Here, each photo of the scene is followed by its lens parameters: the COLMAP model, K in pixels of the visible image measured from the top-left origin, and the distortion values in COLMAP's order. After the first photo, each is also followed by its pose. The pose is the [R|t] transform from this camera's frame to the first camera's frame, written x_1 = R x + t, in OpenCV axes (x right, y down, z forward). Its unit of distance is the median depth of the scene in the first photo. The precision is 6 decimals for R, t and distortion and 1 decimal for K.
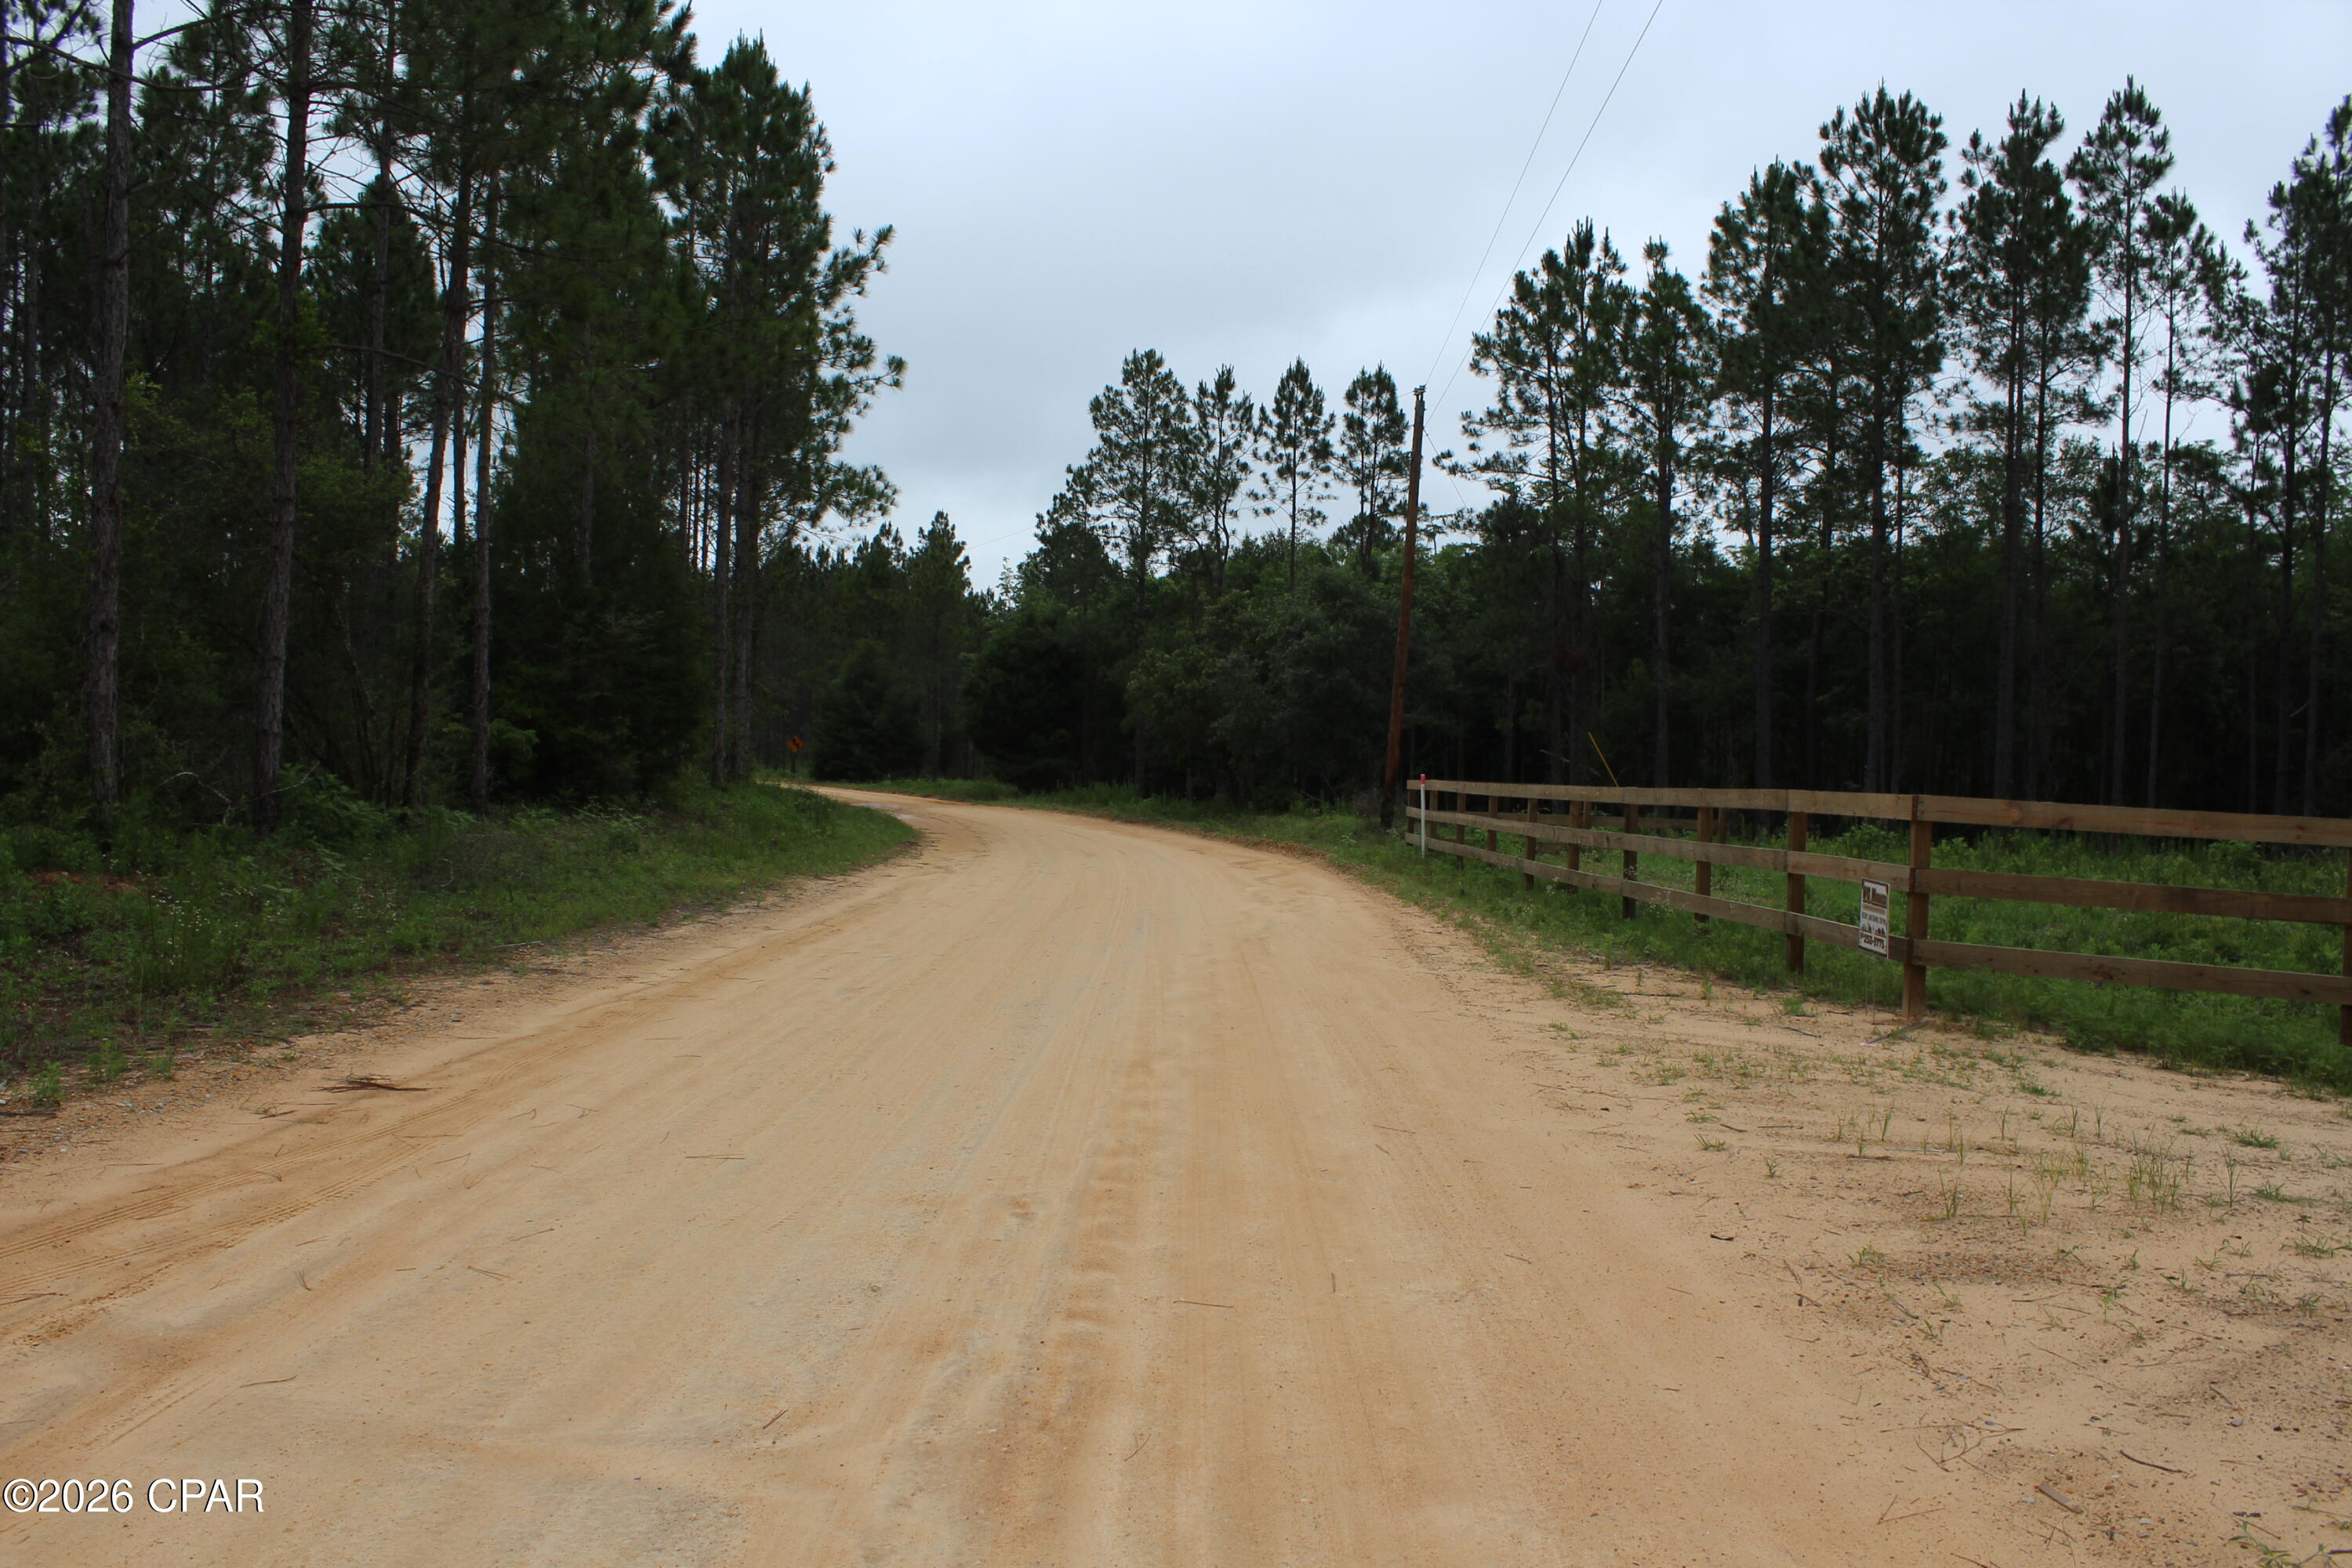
lens RADIAL K [[1936.3, 0, 1176.0], [0, 1936.3, 784.0], [0, 0, 1]] dist [-0.155435, 0.140475]
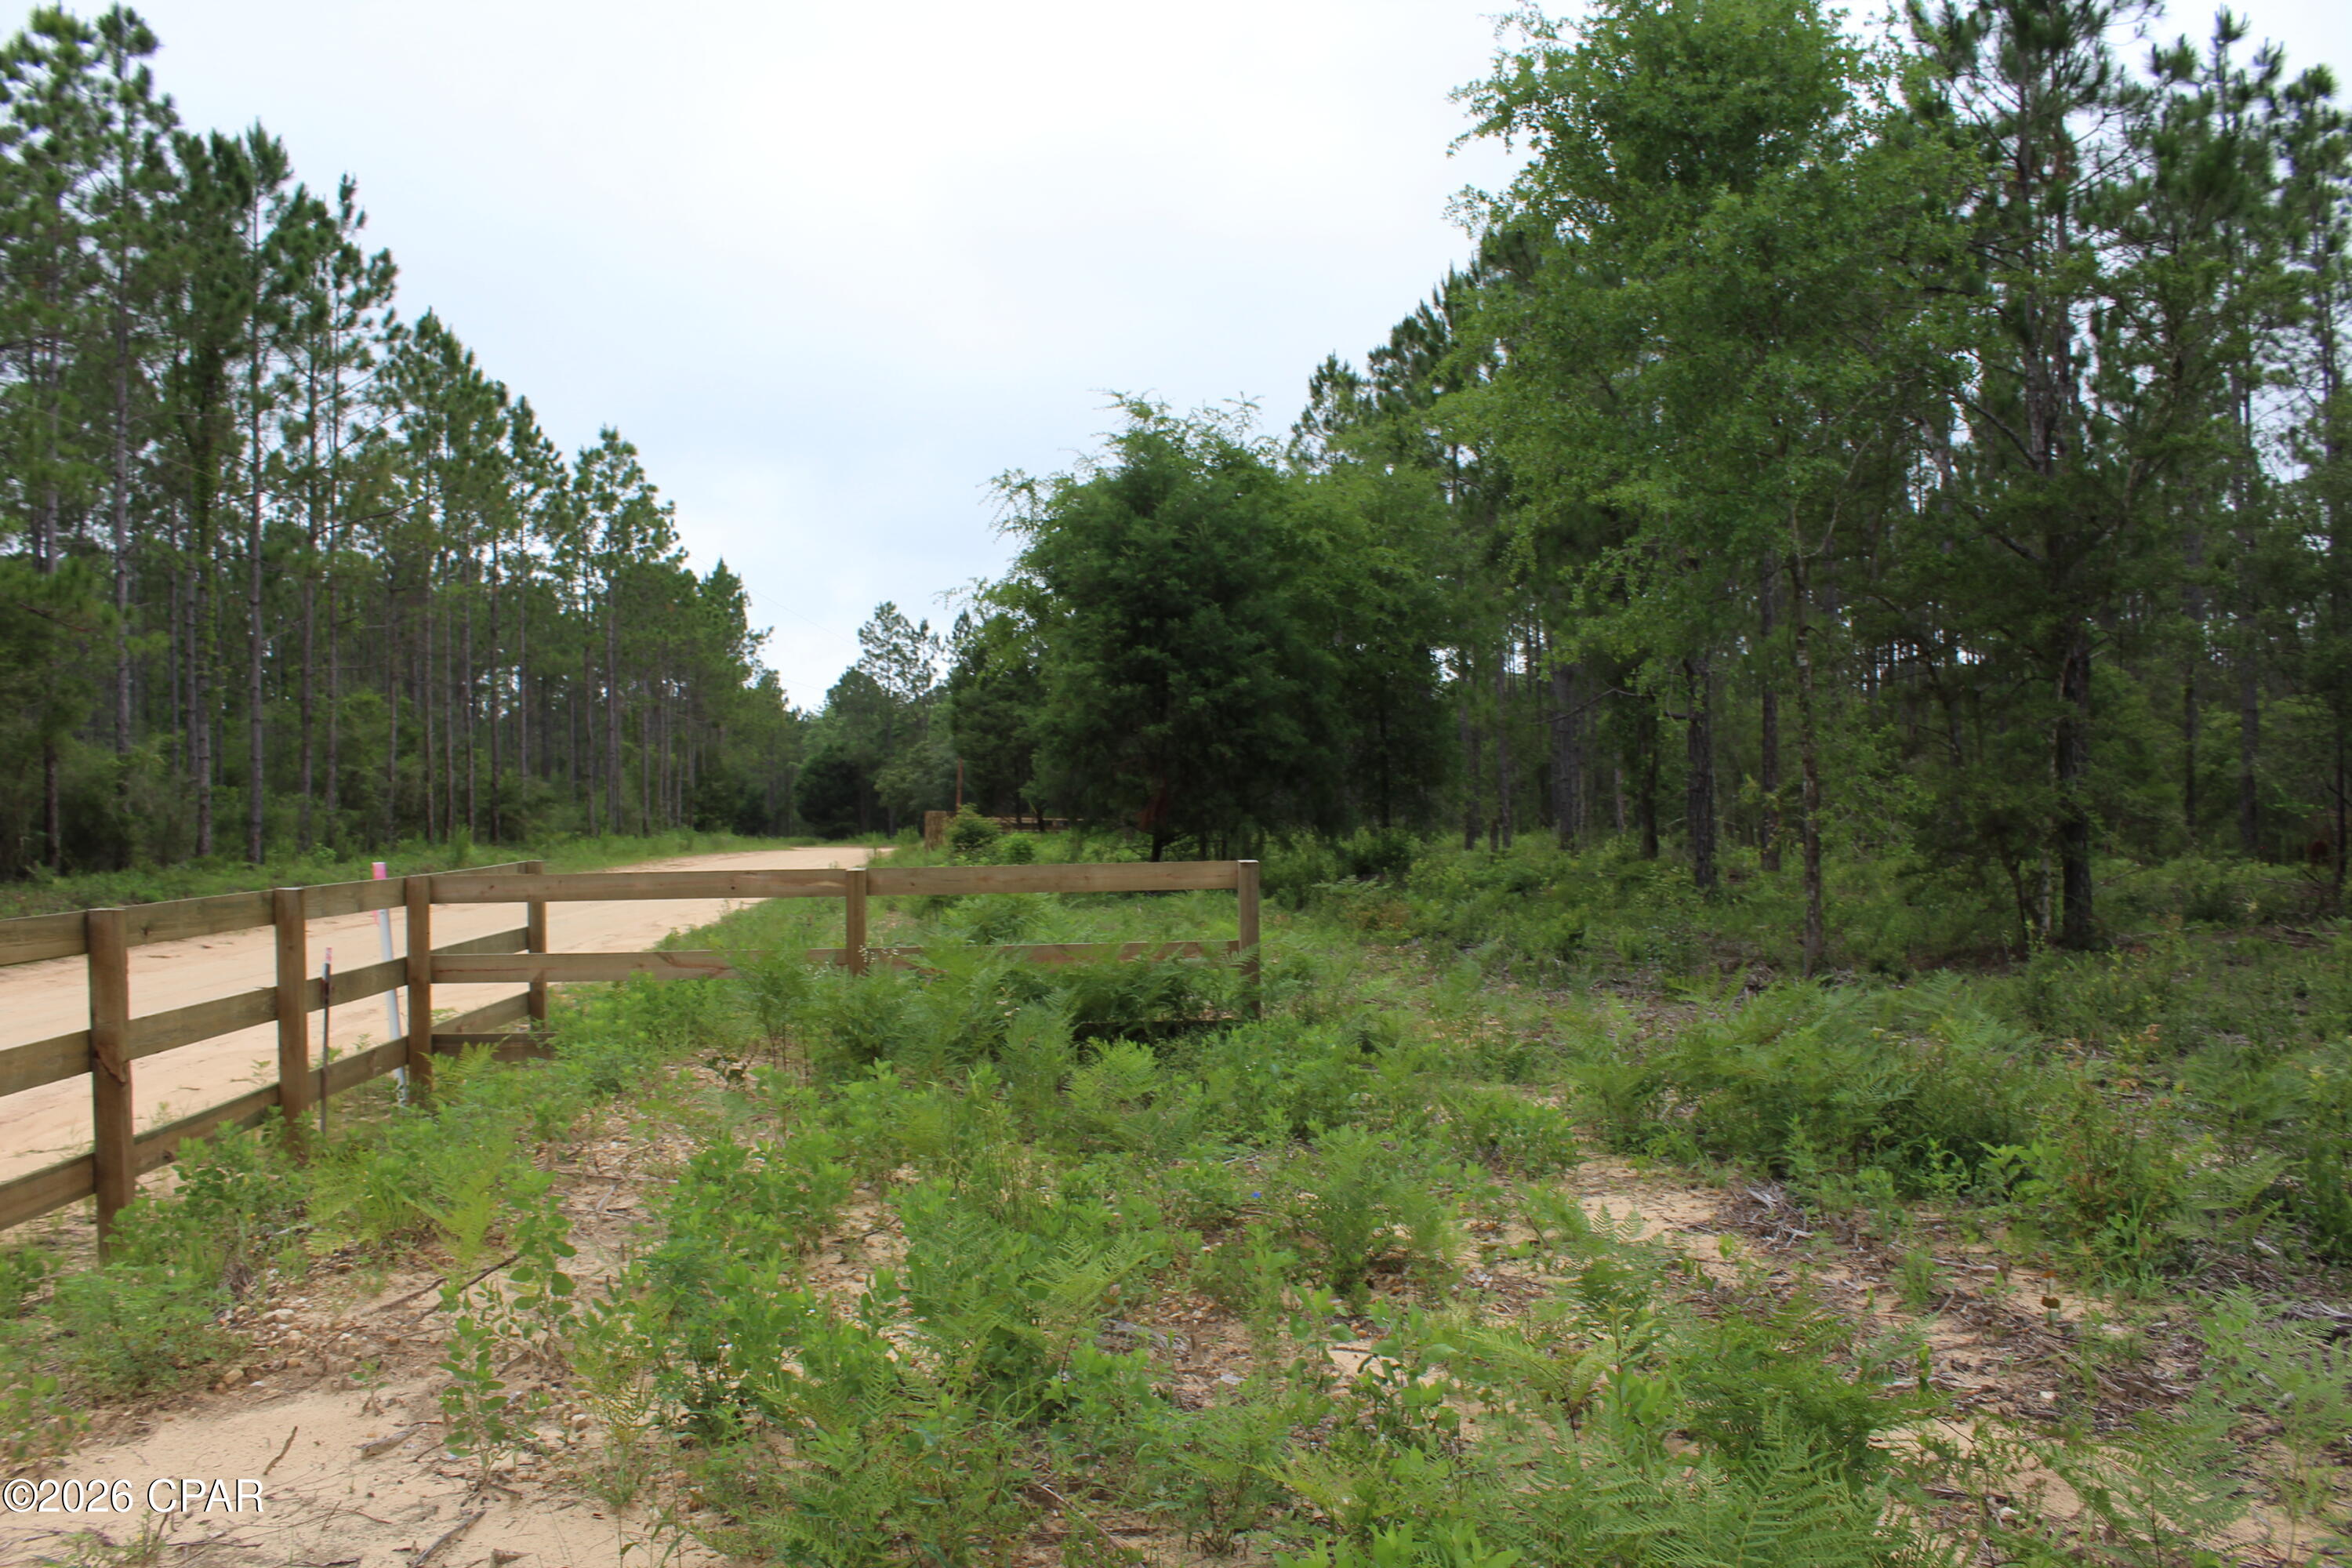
lens RADIAL K [[1936.3, 0, 1176.0], [0, 1936.3, 784.0], [0, 0, 1]] dist [-0.155435, 0.140475]
pose [[0.994302, -0.039740, 0.098918, 0.073082], [0.043007, 0.998590, -0.031119, 0.023356], [-0.097542, 0.035196, 0.994609, -0.906709]]
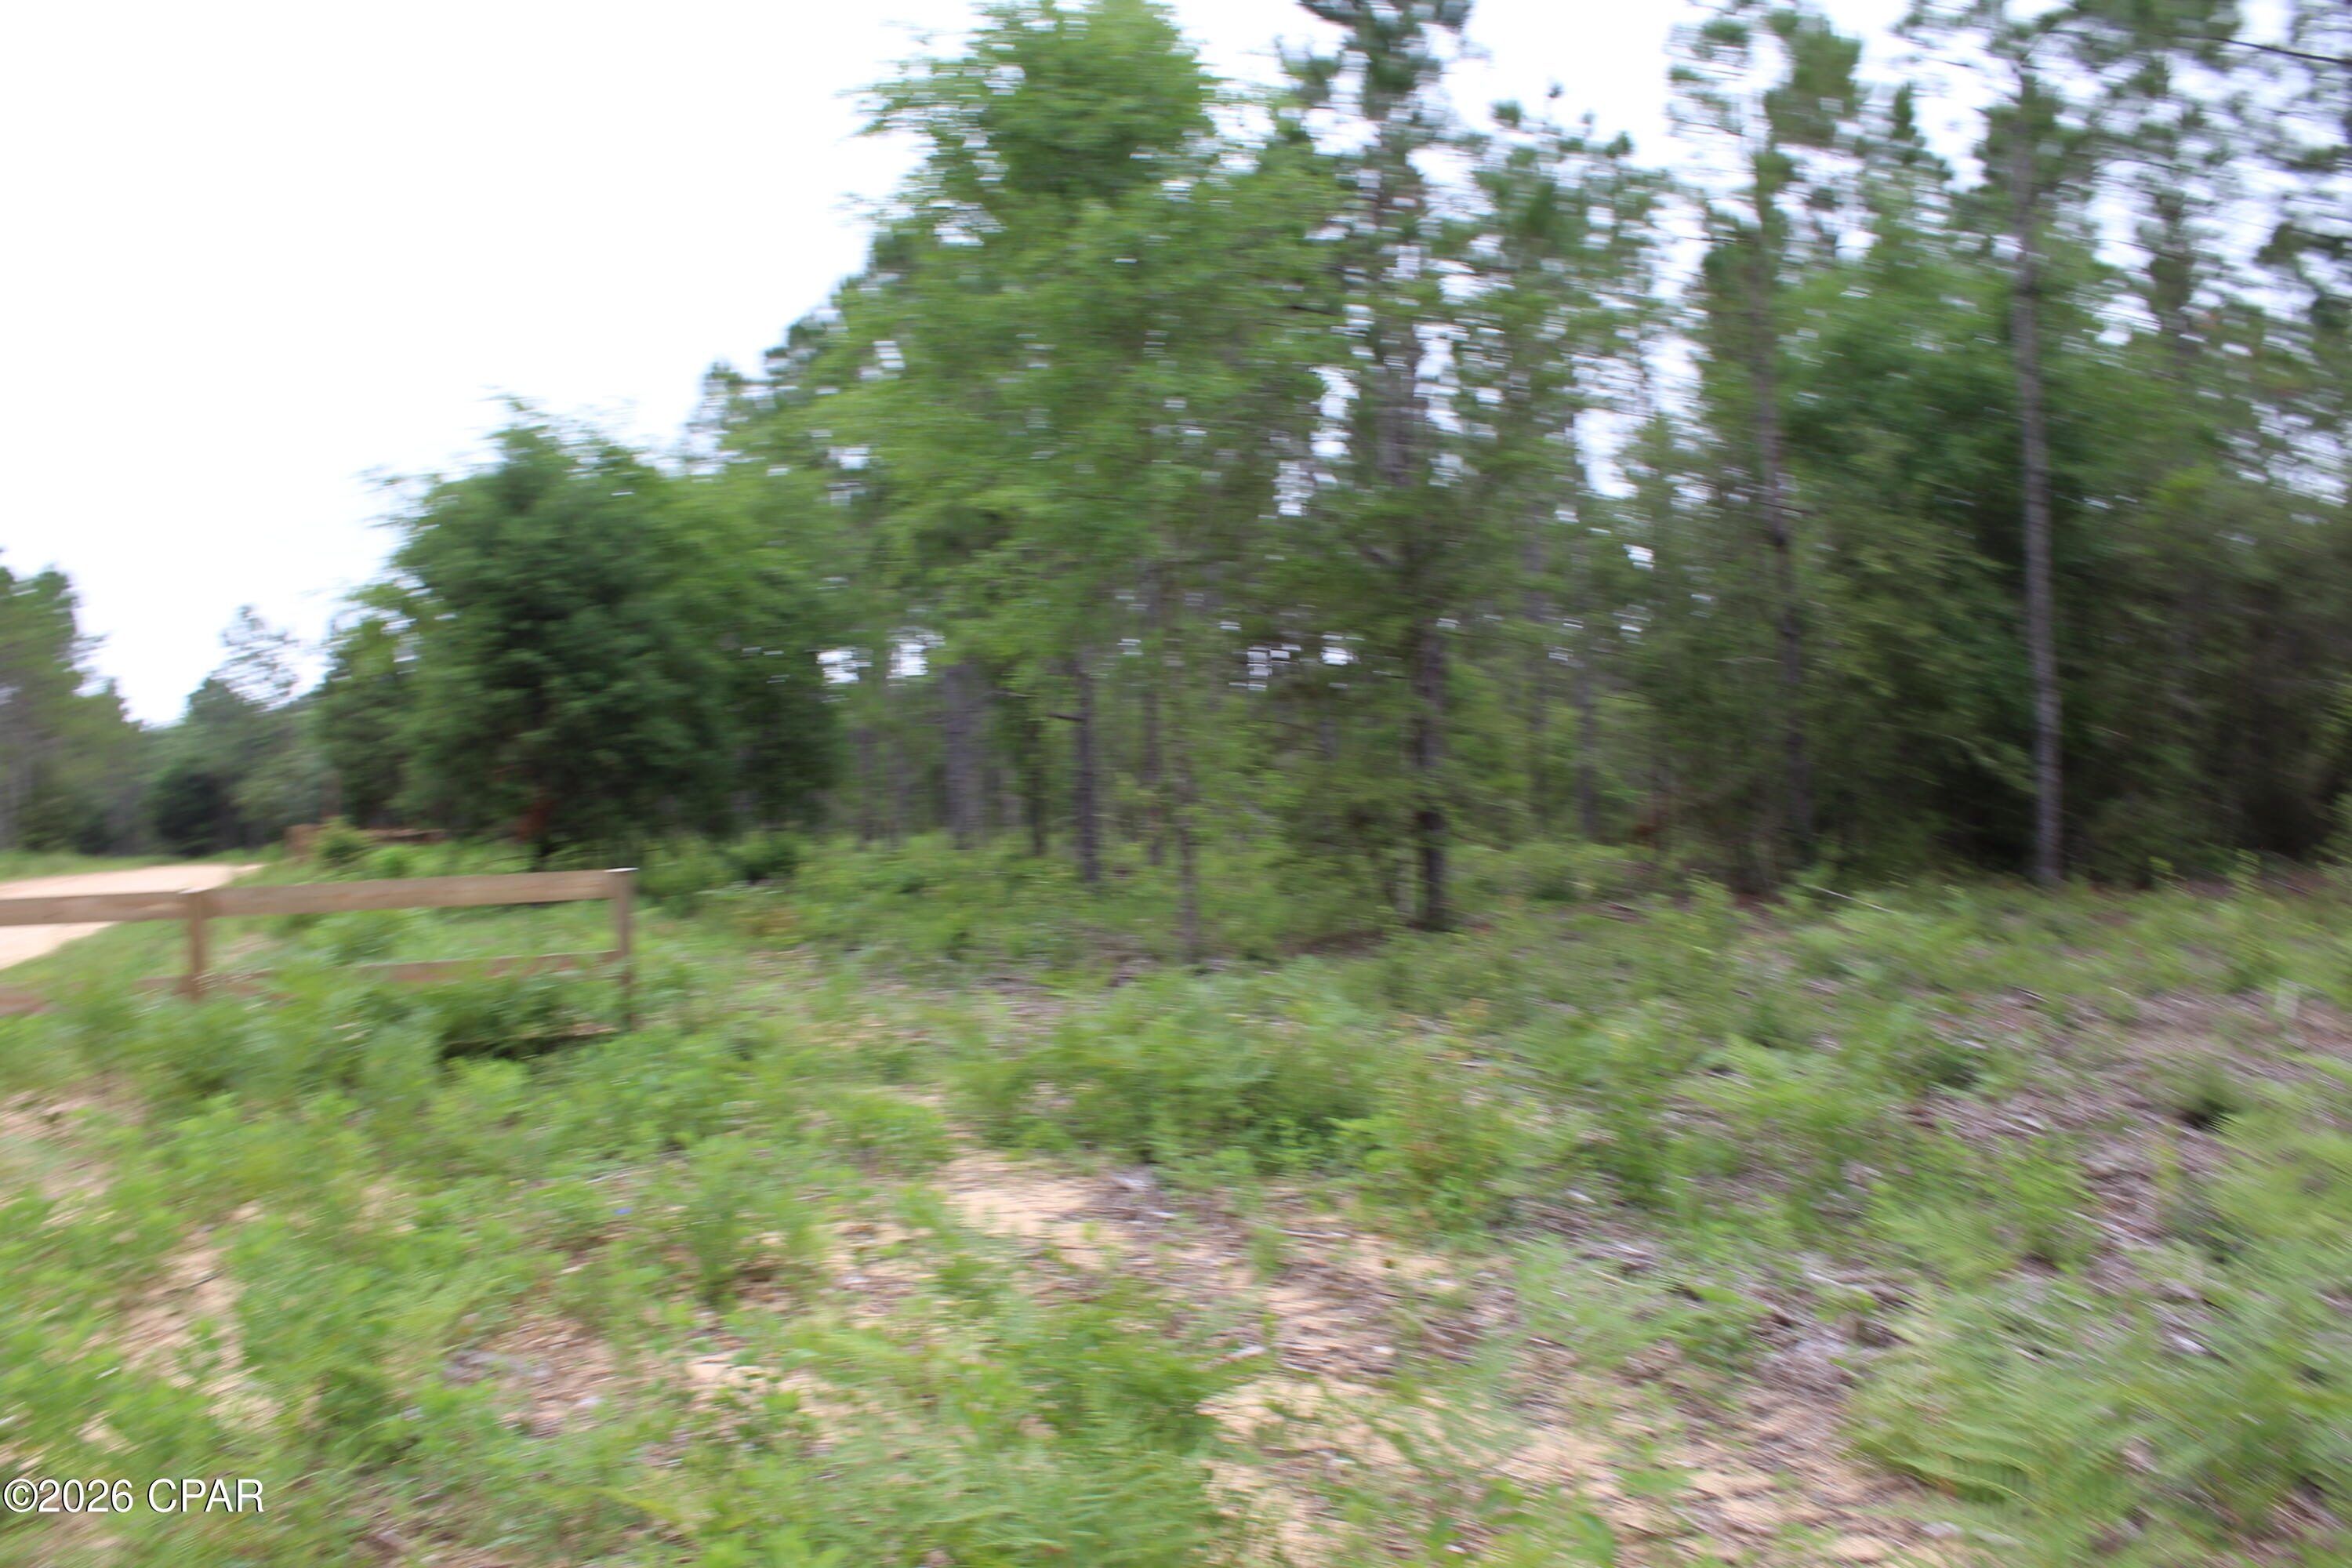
lens RADIAL K [[1936.3, 0, 1176.0], [0, 1936.3, 784.0], [0, 0, 1]] dist [-0.155435, 0.140475]
pose [[0.921585, -0.056701, 0.384014, 0.099355], [0.067905, 0.997569, -0.015670, 0.024817], [-0.382192, 0.040518, 0.923194, -0.914967]]
